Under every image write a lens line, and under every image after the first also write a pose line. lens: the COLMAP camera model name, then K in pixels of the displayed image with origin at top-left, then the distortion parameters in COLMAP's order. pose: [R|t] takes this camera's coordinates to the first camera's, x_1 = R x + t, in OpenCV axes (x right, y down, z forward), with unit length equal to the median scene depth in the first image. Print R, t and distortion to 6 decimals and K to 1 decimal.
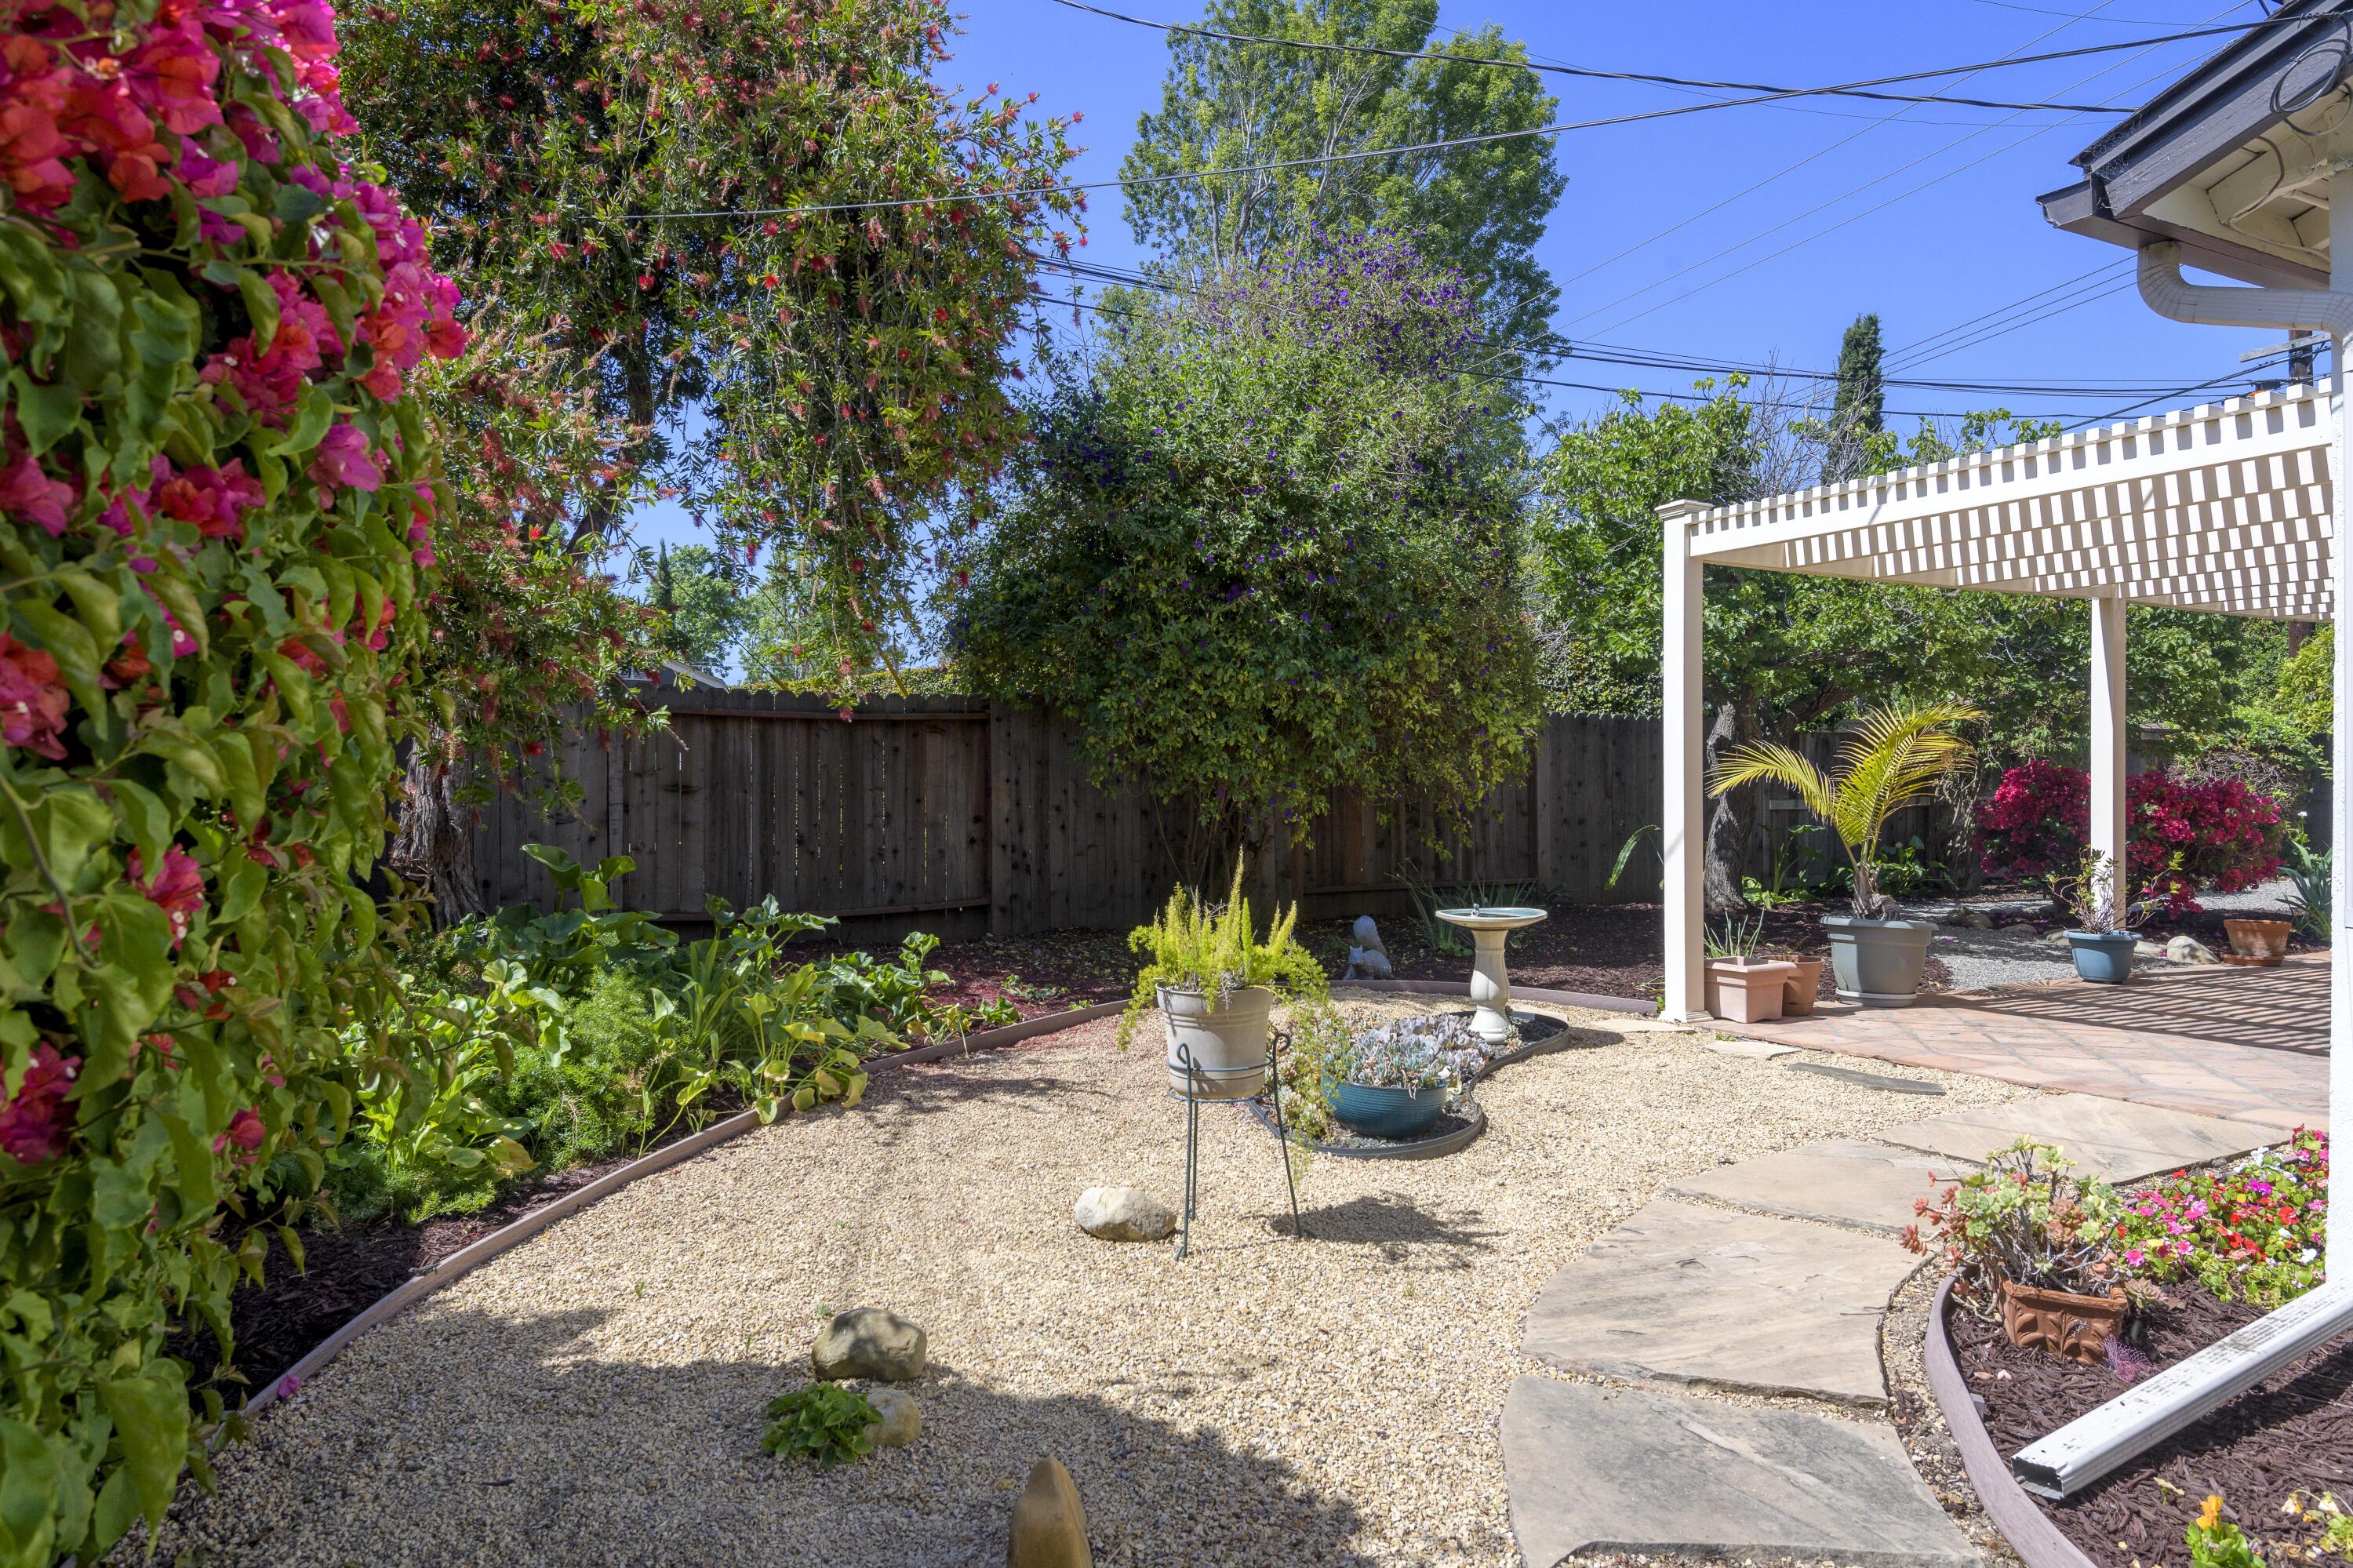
lens RADIAL K [[1422.7, 0, 1176.5], [0, 1422.7, 784.0], [0, 0, 1]] dist [0.045682, -0.046201]
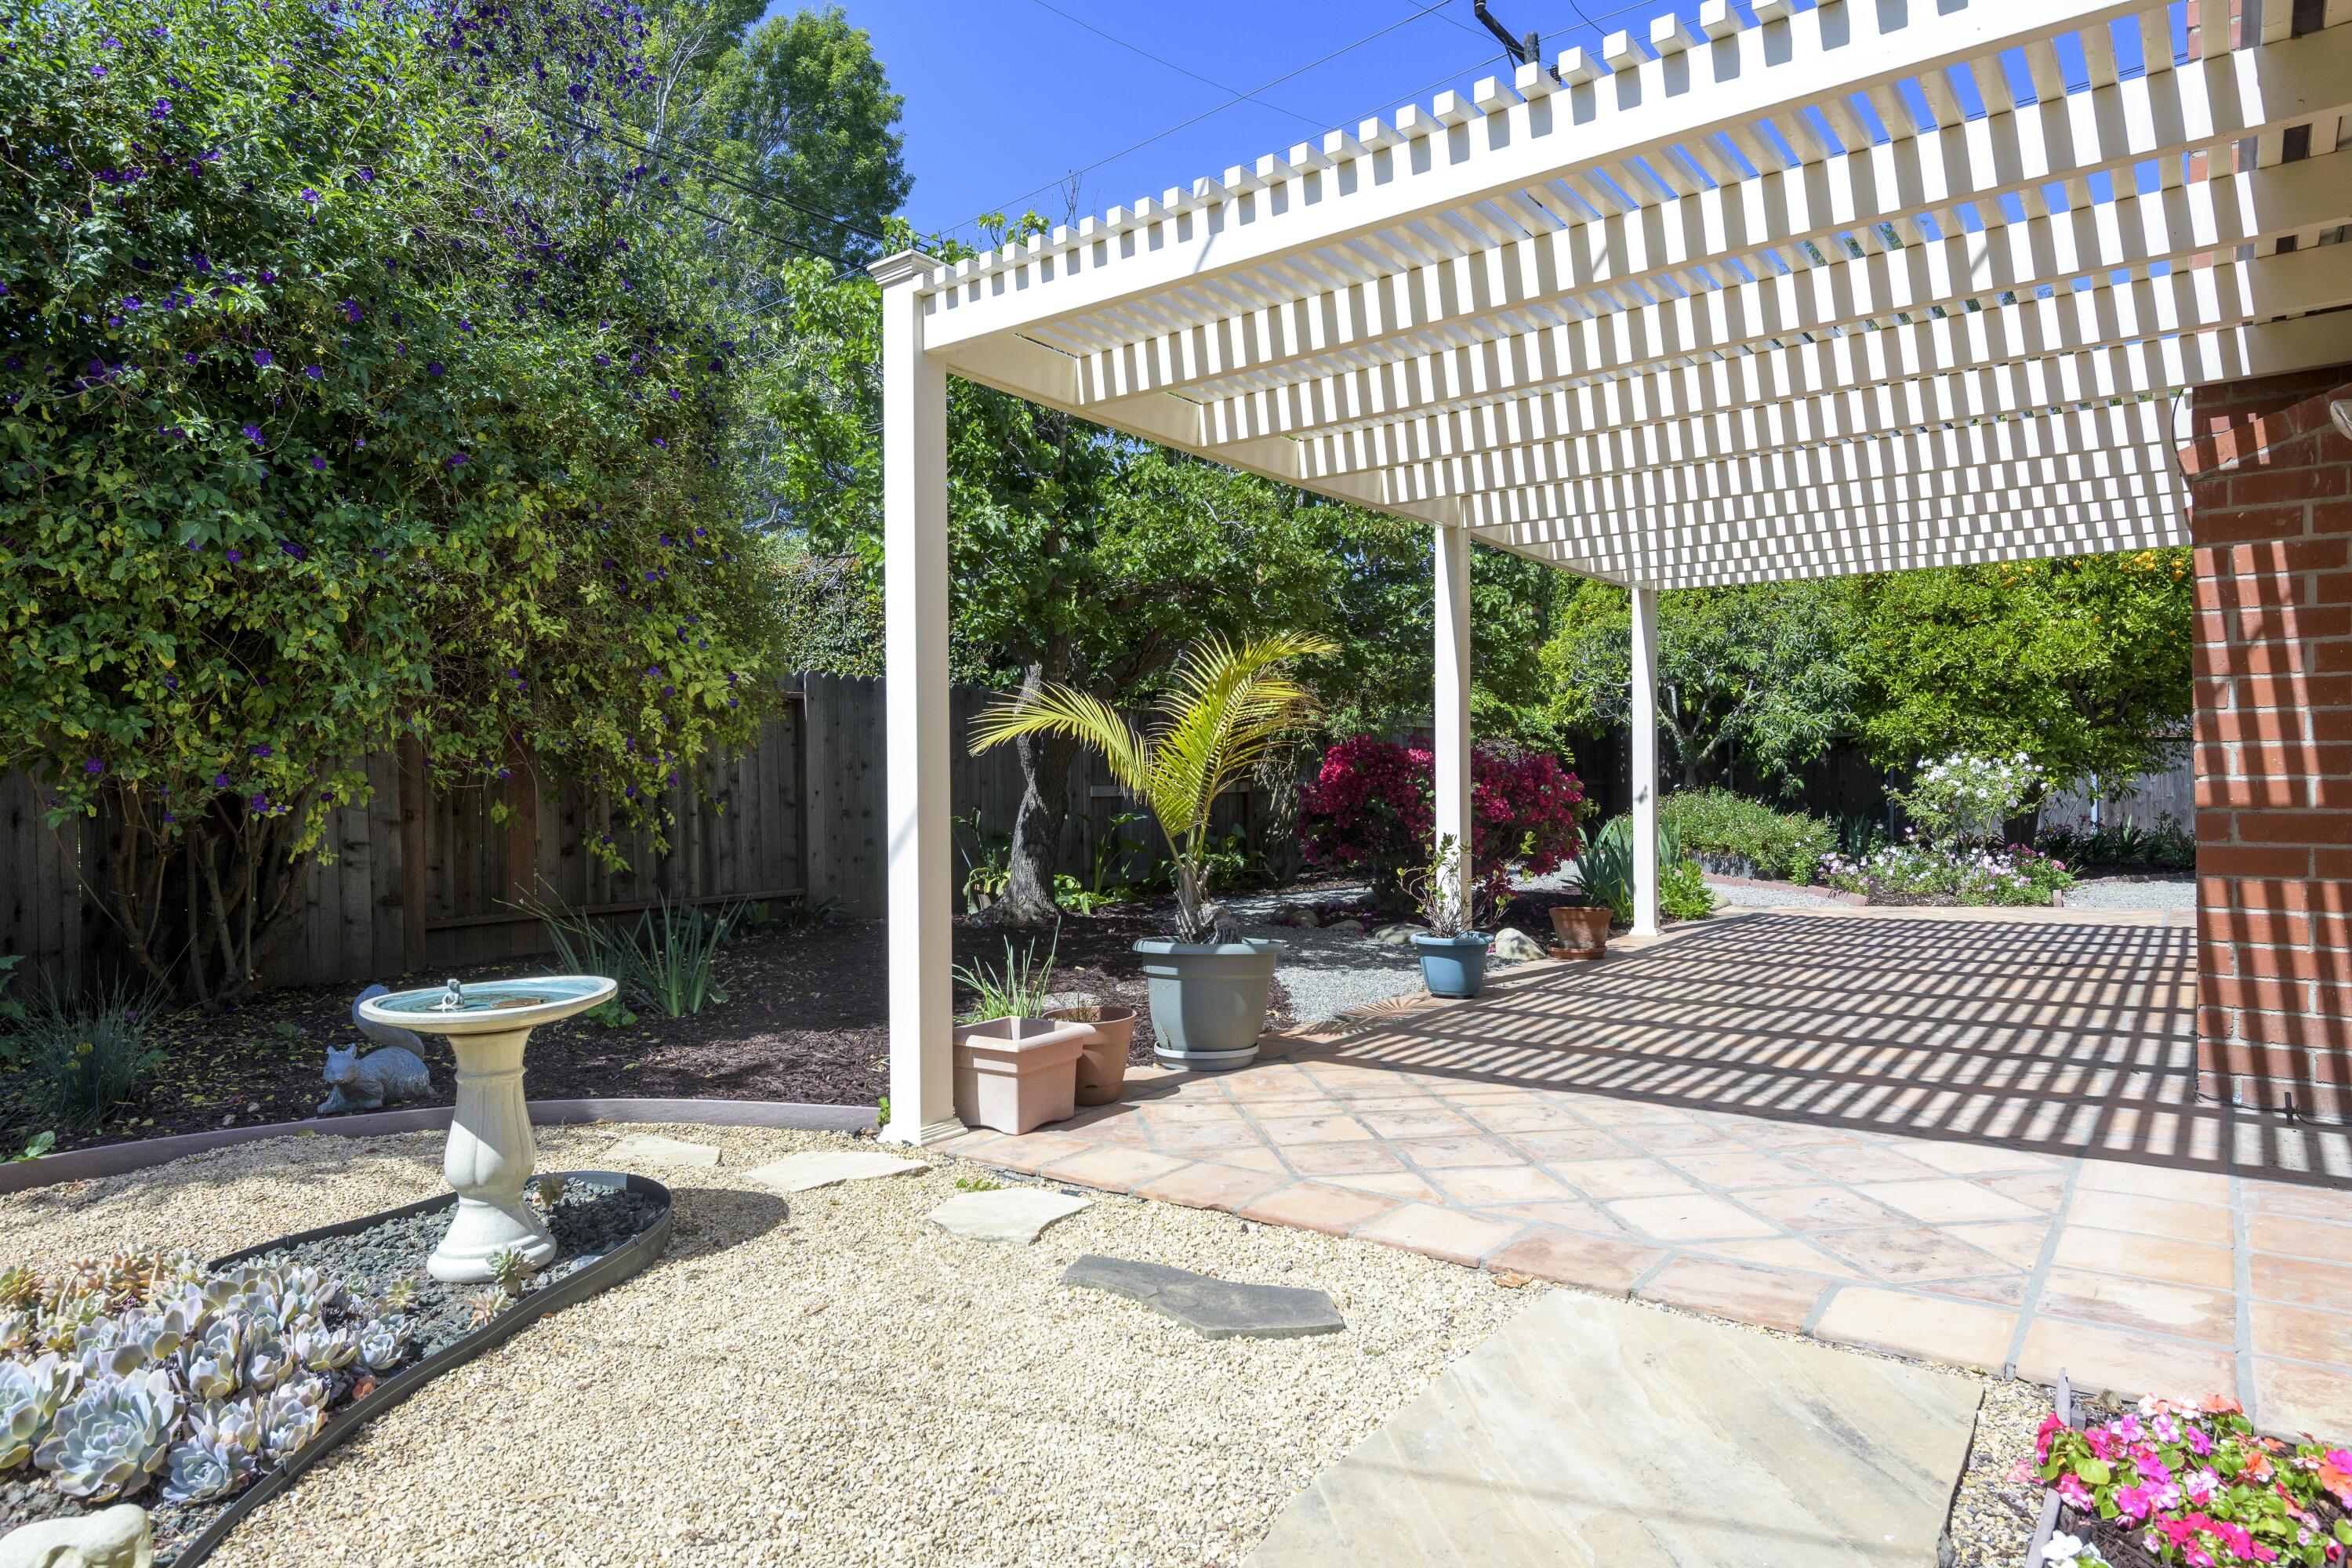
lens RADIAL K [[1421.5, 0, 1176.0], [0, 1421.5, 784.0], [0, 0, 1]] dist [0.080582, 0.000300]
pose [[0.904490, -0.007697, 0.426425, 0.157520], [0.007485, 0.999970, 0.002173, 0.014915], [-0.426429, 0.001227, 0.904520, 0.332745]]
